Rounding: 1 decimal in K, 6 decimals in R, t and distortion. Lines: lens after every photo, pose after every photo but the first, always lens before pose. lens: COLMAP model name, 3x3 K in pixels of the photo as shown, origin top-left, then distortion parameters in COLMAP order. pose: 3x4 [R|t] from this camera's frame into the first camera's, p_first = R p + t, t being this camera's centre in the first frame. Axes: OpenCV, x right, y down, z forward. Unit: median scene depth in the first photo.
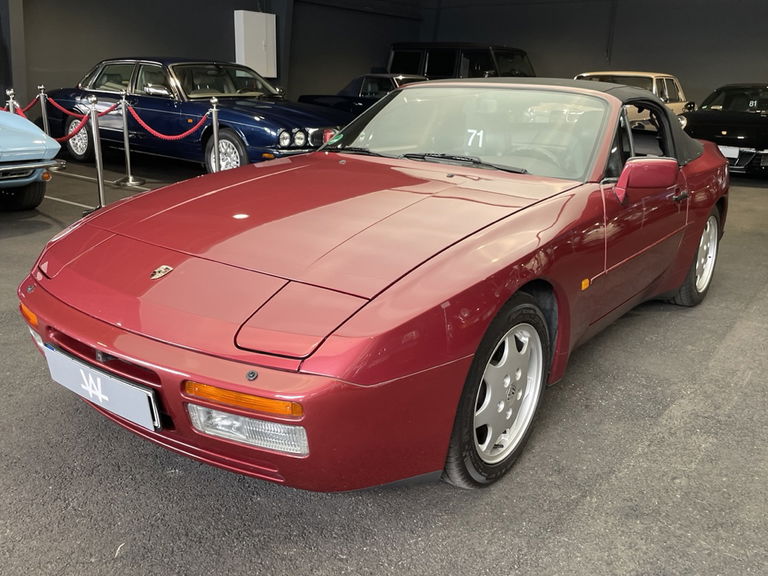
lens RADIAL K [[693.1, 0, 384.0], [0, 693.1, 288.0], [0, 0, 1]] dist [0.068083, -0.085286]
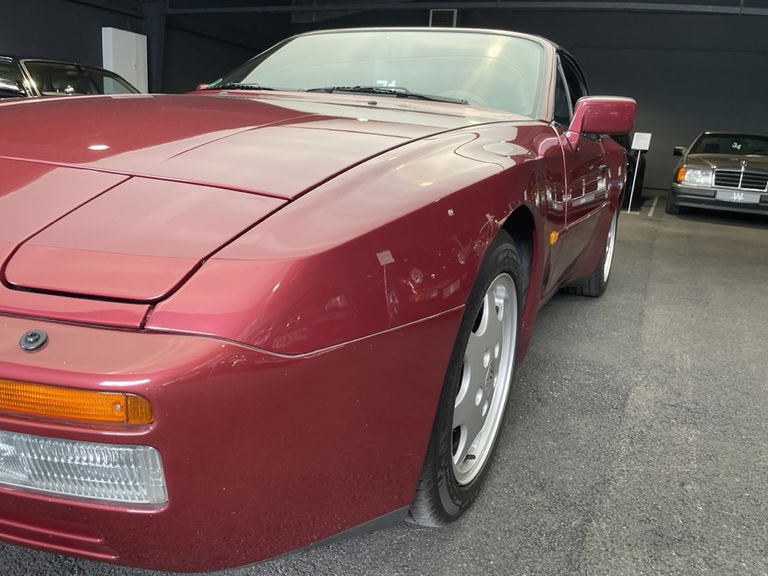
lens RADIAL K [[610.3, 0, 391.1], [0, 610.3, 295.2], [0, 0, 1]] dist [0.079718, -0.107130]
pose [[0.977112, -0.012019, 0.212384, -0.035570], [0.019602, 0.999242, -0.033634, 0.086356], [-0.211819, 0.037027, 0.976607, 0.418540]]
